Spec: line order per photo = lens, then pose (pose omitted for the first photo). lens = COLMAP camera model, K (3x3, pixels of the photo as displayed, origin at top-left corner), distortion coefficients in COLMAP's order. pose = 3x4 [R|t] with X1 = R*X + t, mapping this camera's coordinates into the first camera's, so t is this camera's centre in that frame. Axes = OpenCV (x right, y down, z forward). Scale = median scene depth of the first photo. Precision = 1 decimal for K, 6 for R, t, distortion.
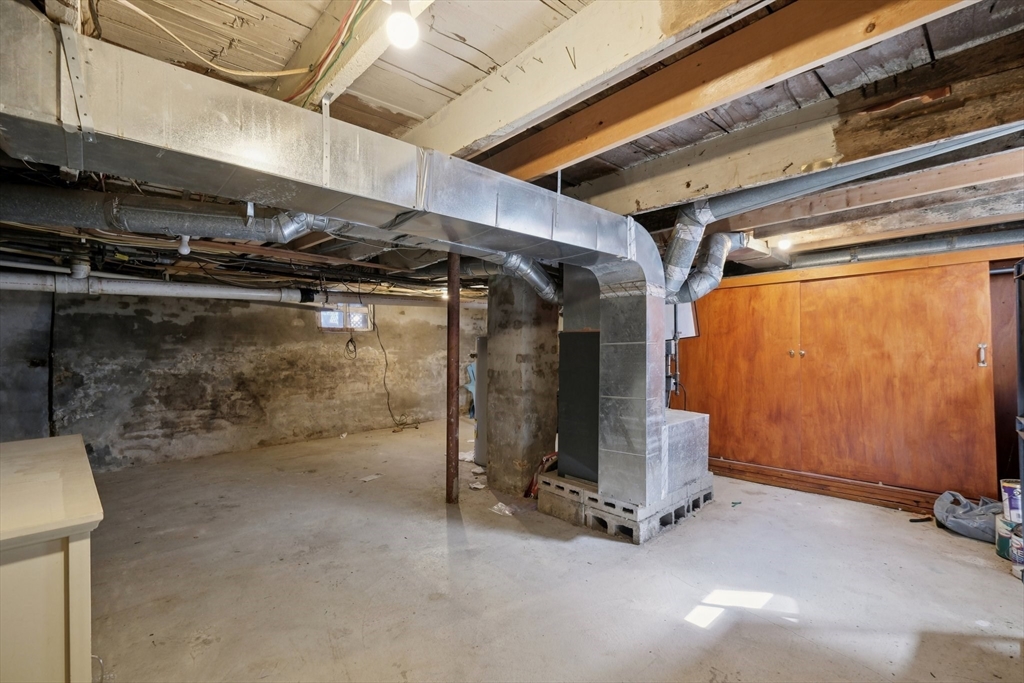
lens RADIAL K [[449.5, 0, 511.8], [0, 449.5, 341.4], [0, 0, 1]] dist [-0.001172, -0.000810]
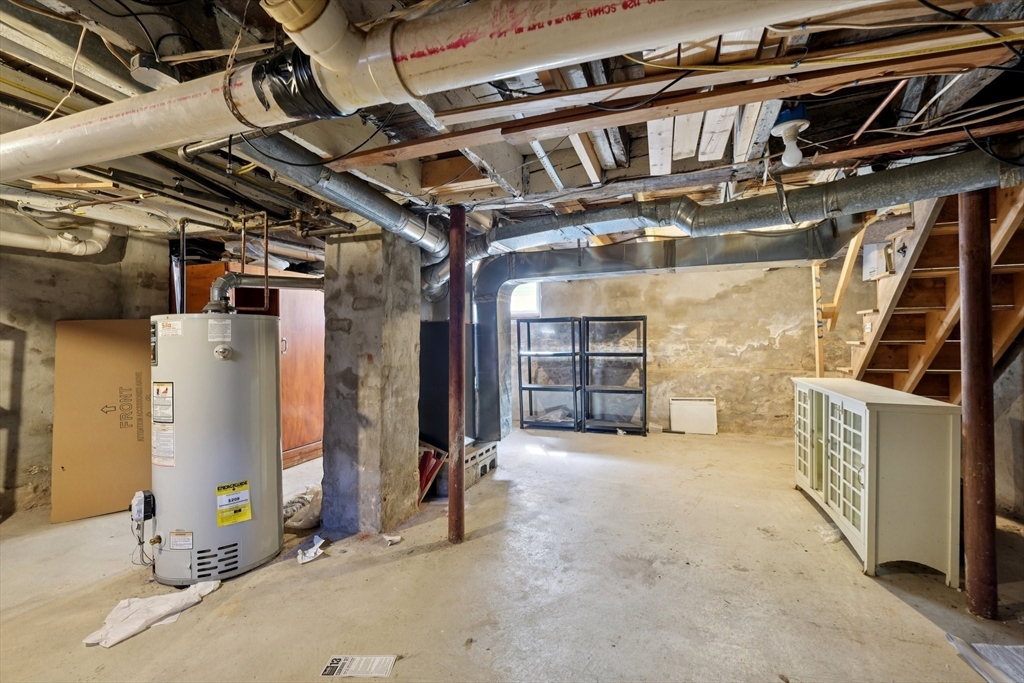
lens RADIAL K [[449.5, 0, 514.5], [0, 449.5, 342.2], [0, 0, 1]] dist [-0.001172, -0.000810]
pose [[-0.446367, 0.008650, 0.894808, -1.092120], [0.006553, 0.999958, -0.006398, 0.042139], [-0.894826, 0.003008, -0.446405, 1.602656]]
